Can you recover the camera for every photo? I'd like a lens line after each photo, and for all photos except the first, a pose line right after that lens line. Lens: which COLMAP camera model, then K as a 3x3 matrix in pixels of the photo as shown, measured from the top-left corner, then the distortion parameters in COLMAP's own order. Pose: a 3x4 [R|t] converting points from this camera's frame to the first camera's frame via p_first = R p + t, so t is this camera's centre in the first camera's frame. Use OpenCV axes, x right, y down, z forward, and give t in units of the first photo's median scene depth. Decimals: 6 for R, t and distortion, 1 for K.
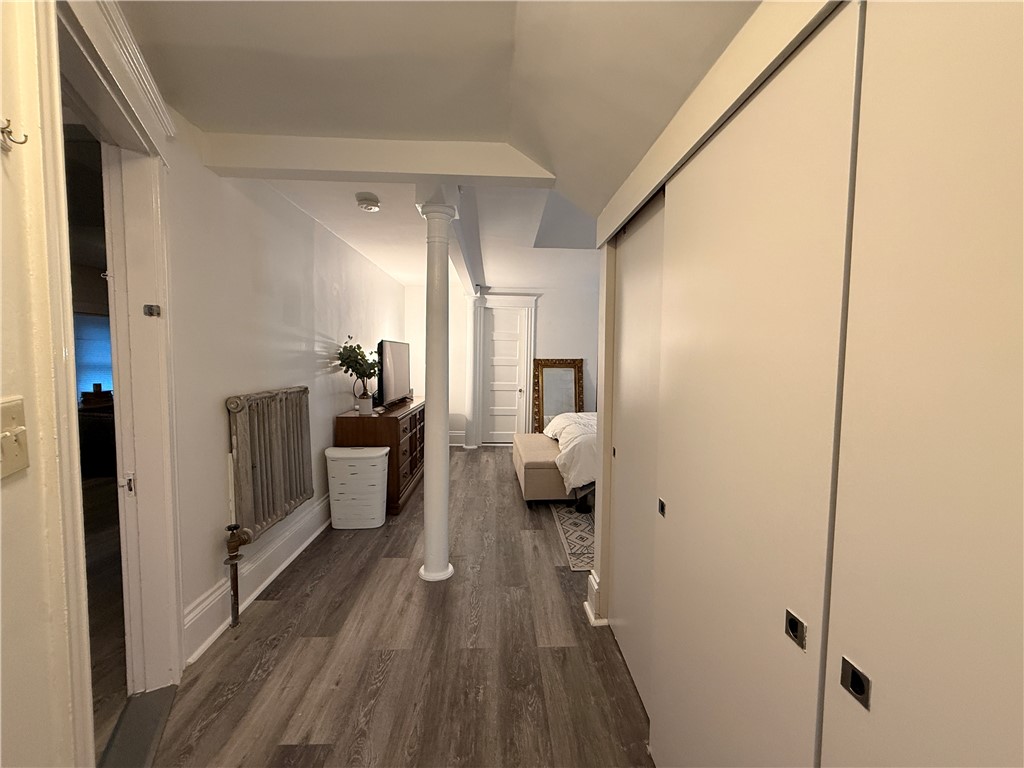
lens RADIAL K [[408.7, 0, 510.0], [0, 408.7, 386.4], [0, 0, 1]] dist [0.000022, -0.000197]
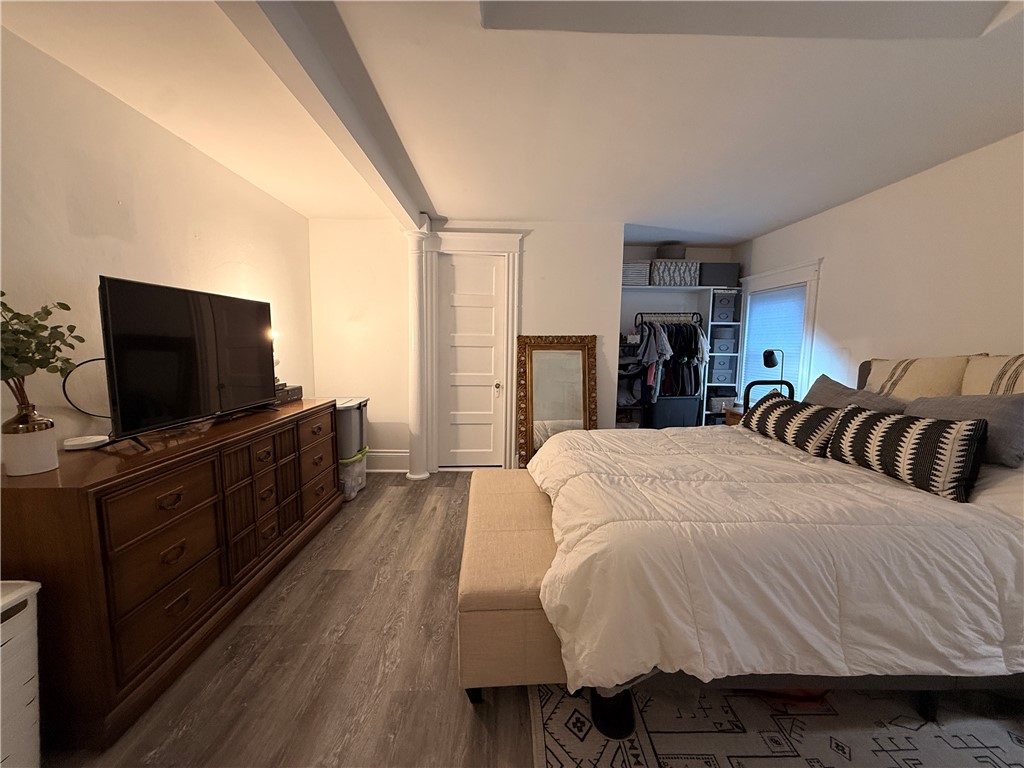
lens RADIAL K [[408.7, 0, 509.9], [0, 408.7, 383.5], [0, 0, 1]] dist [0.000022, -0.000197]
pose [[0.999963, -0.000641, -0.008532, 0.051570], [0.000917, 0.999476, 0.032359, -0.014231], [0.008507, -0.032365, 0.999440, 0.371627]]
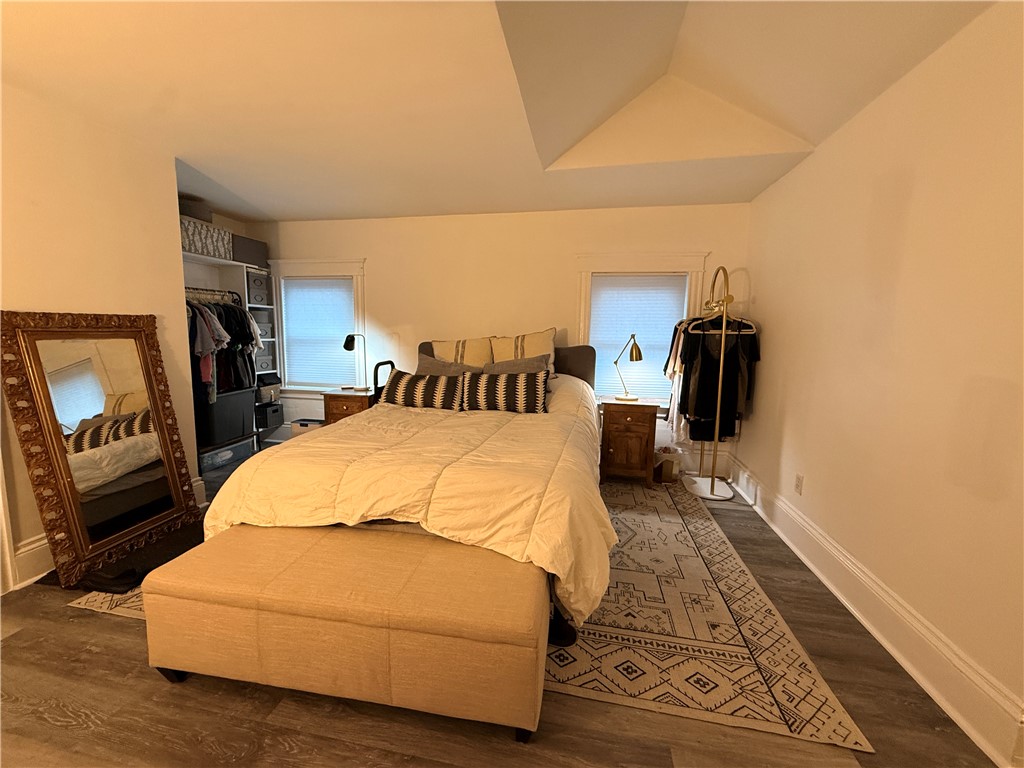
lens RADIAL K [[408.7, 0, 506.1], [0, 408.7, 385.2], [0, 0, 1]] dist [0.000022, -0.000197]
pose [[0.220866, -0.132378, 0.966279, -0.154789], [0.054582, 0.990871, 0.123271, -0.029100], [-0.973776, 0.025515, 0.226075, 0.562884]]
